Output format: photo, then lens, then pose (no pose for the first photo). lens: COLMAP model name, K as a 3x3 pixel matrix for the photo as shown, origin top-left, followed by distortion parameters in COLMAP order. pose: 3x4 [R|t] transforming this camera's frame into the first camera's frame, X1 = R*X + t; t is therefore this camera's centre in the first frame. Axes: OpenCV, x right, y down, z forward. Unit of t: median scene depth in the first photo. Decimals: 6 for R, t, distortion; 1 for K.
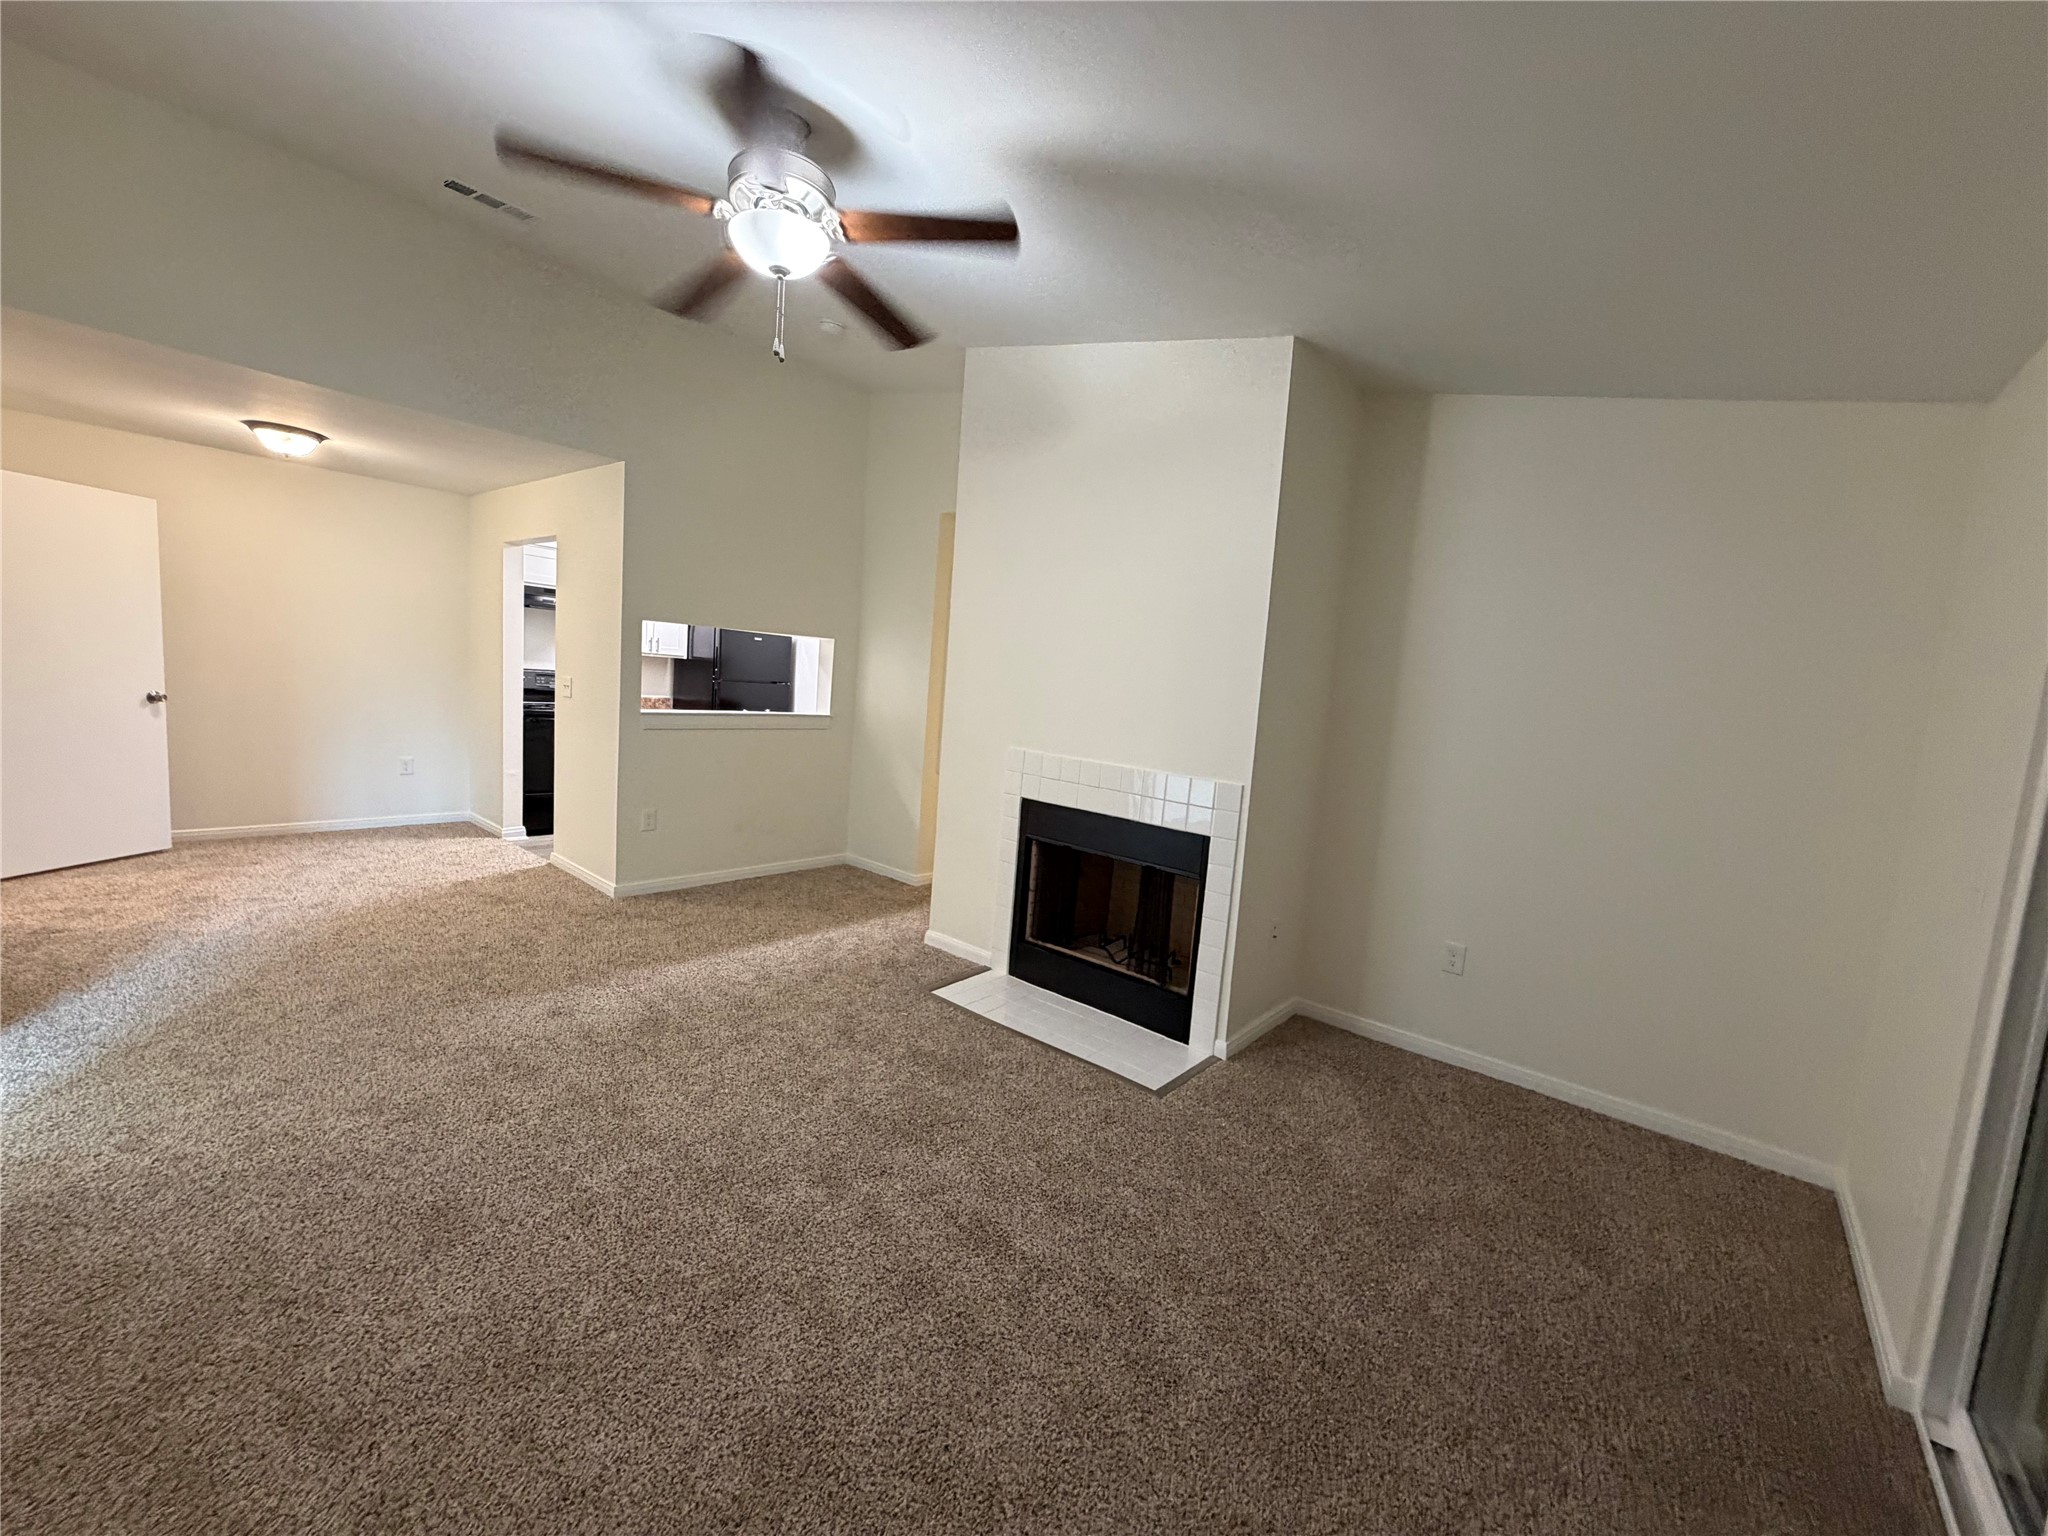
lens RADIAL K [[824.2, 0, 1020.8], [0, 824.2, 768.0], [0, 0, 1]] dist [-0.000155, 0.000087]
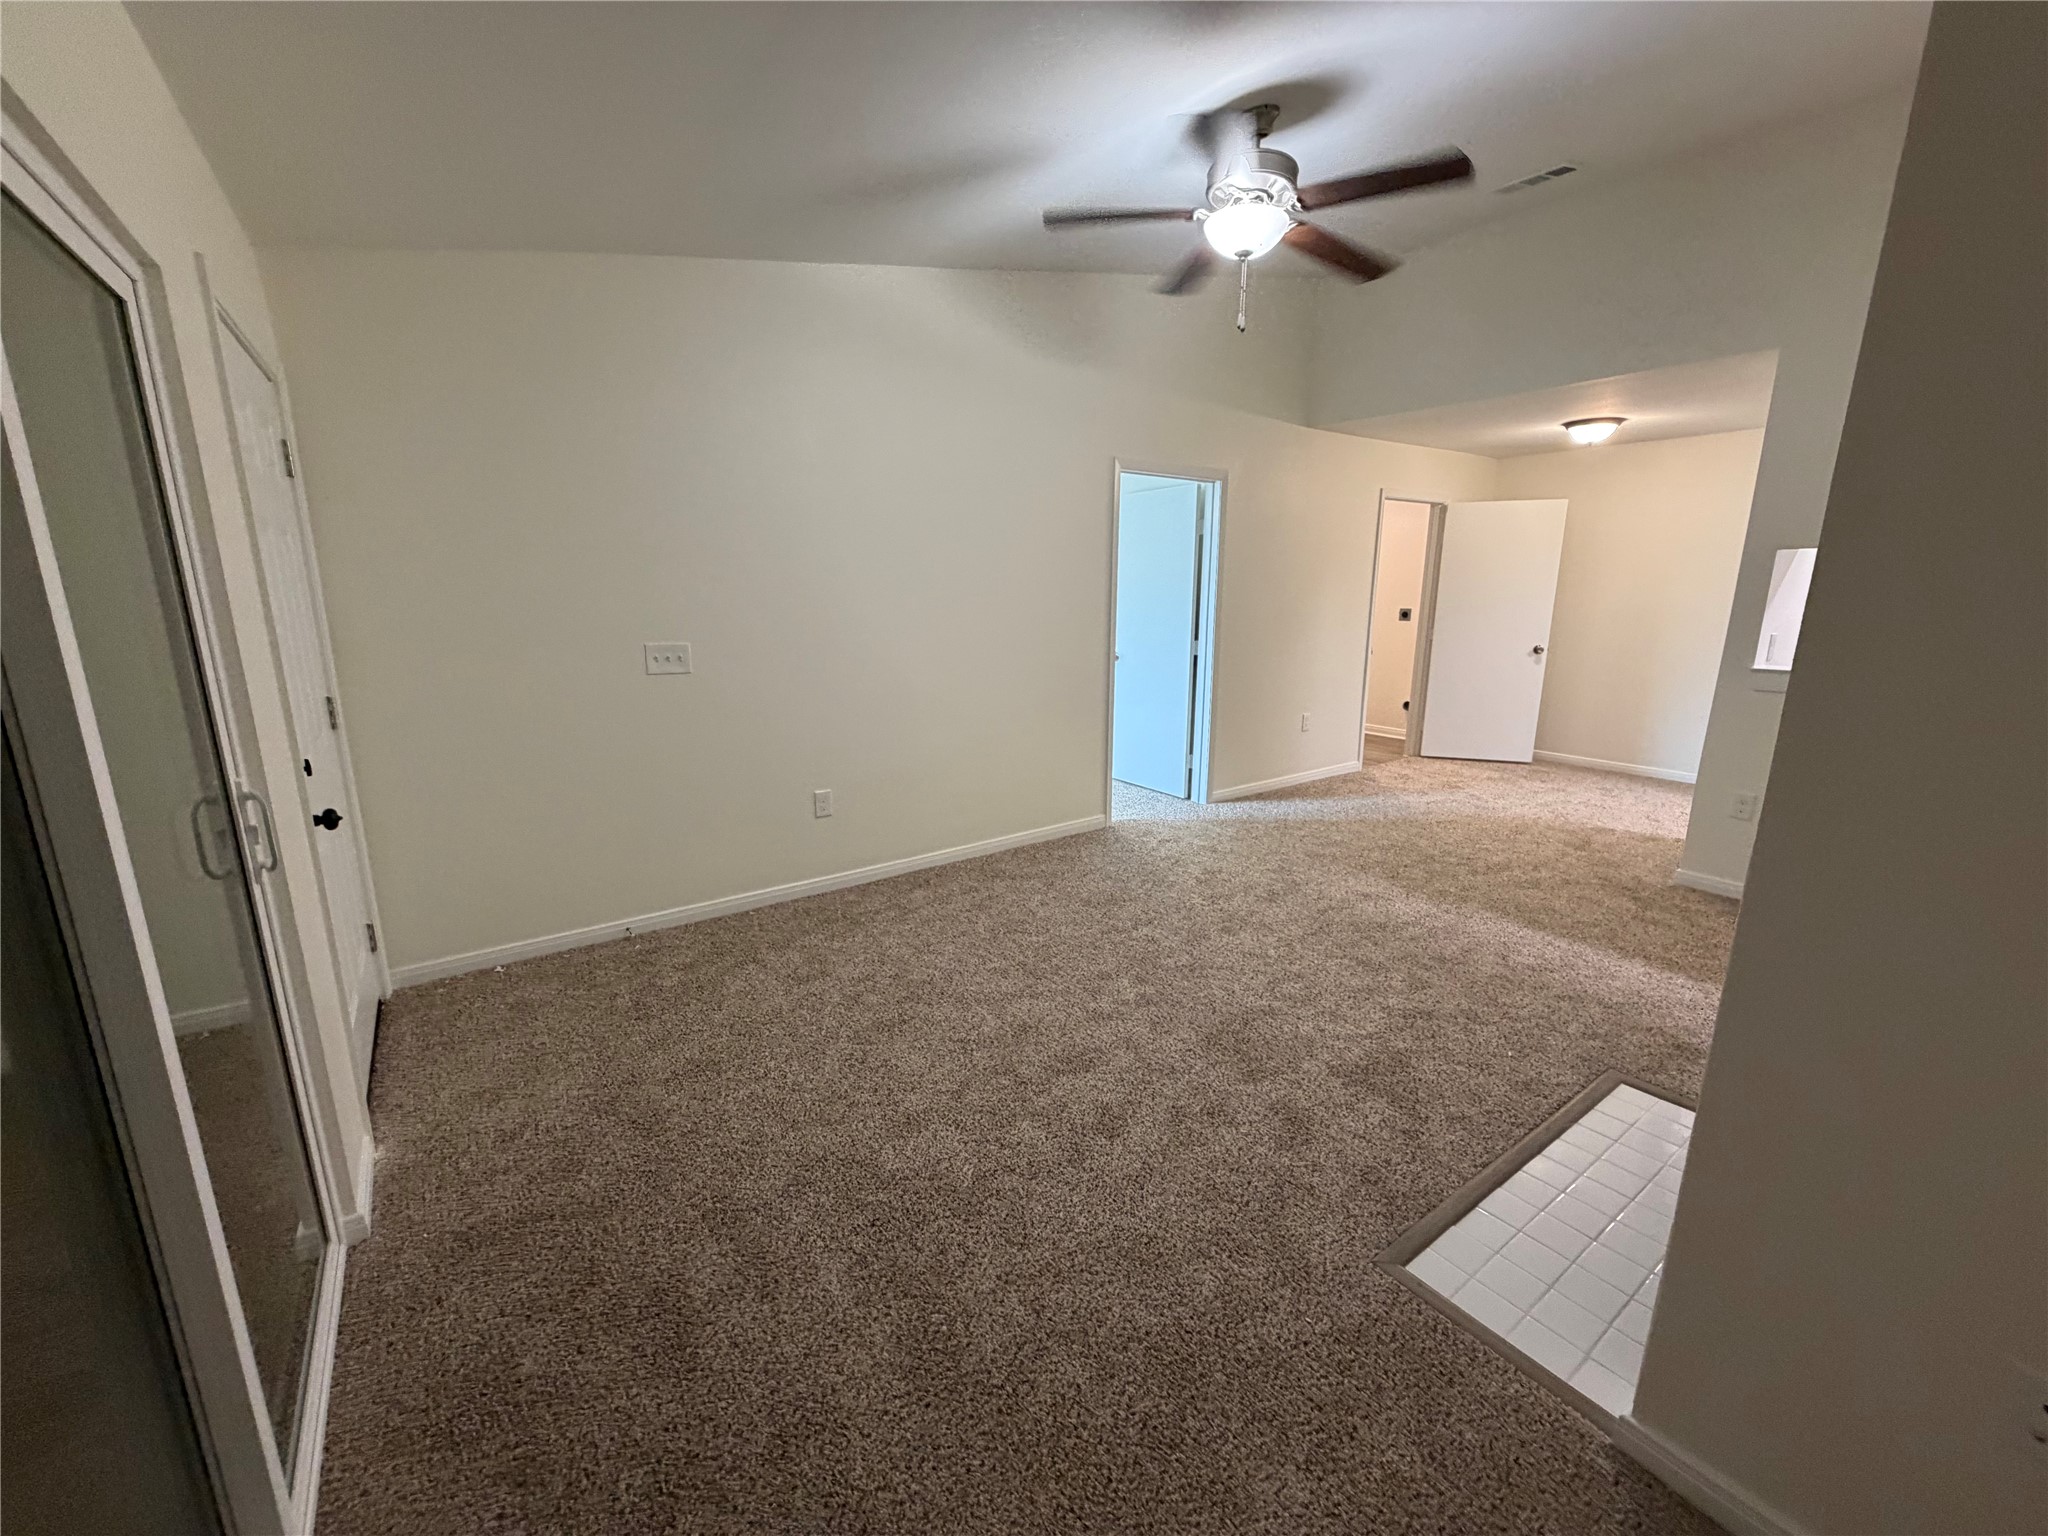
lens RADIAL K [[824.2, 0, 1020.8], [0, 824.2, 768.0], [0, 0, 1]] dist [-0.000155, 0.000087]
pose [[-0.246758, 0.138448, -0.959136, 0.591564], [-0.126790, 0.976622, 0.173591, -0.027827], [0.960747, 0.164444, -0.223436, 0.624678]]
